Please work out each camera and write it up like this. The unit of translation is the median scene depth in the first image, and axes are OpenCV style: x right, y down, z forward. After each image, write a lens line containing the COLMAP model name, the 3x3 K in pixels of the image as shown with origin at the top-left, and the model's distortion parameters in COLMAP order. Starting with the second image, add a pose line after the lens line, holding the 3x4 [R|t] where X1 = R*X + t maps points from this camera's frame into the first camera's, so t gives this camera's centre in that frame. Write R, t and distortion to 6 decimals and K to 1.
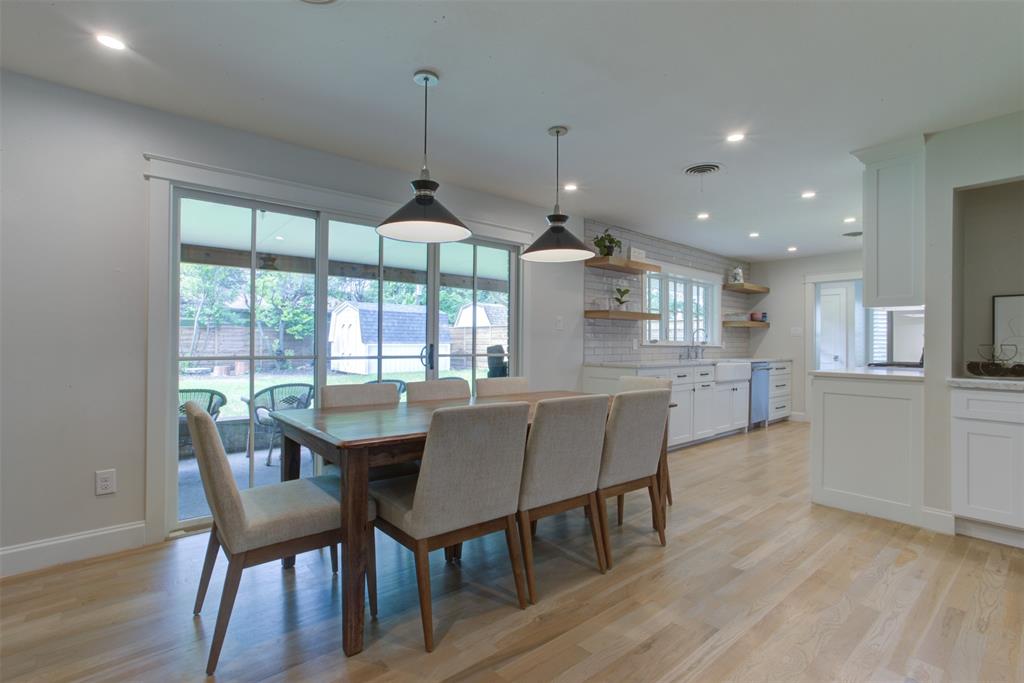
lens RADIAL K [[491.8, 0, 514.9], [0, 491.8, 341.0], [0, 0, 1]] dist [-0.055964, 0.034246]
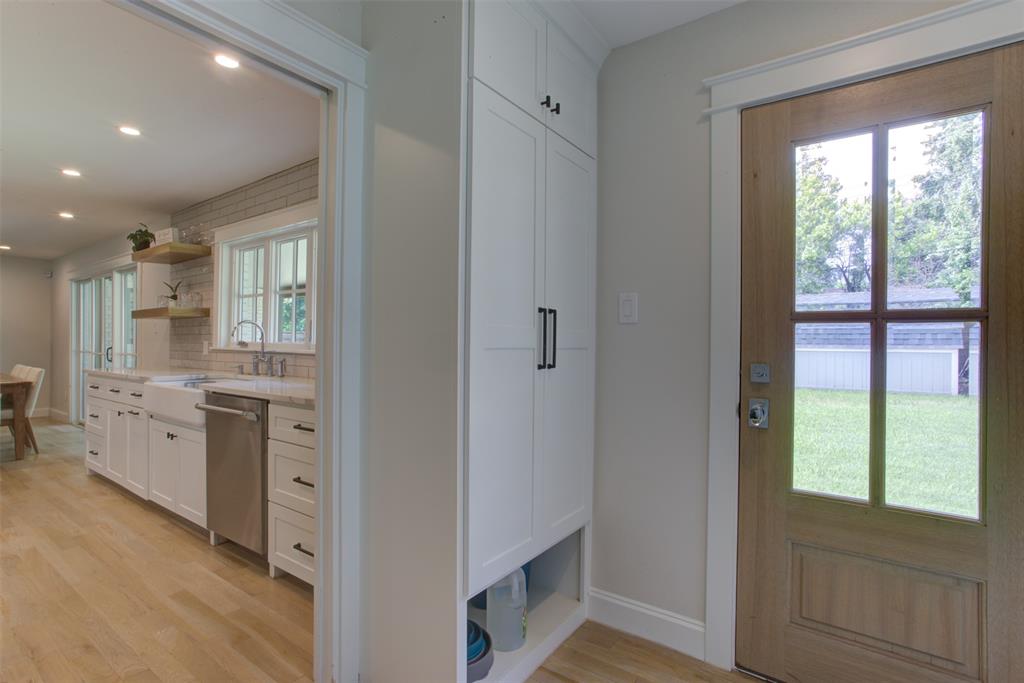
lens RADIAL K [[491.8, 0, 514.9], [0, 491.8, 341.0], [0, 0, 1]] dist [-0.055964, 0.034246]
pose [[0.229730, -0.008710, -0.973216, 0.864718], [0.000476, 0.999961, -0.008837, 0.002052], [0.973254, 0.001566, 0.229725, 1.033369]]
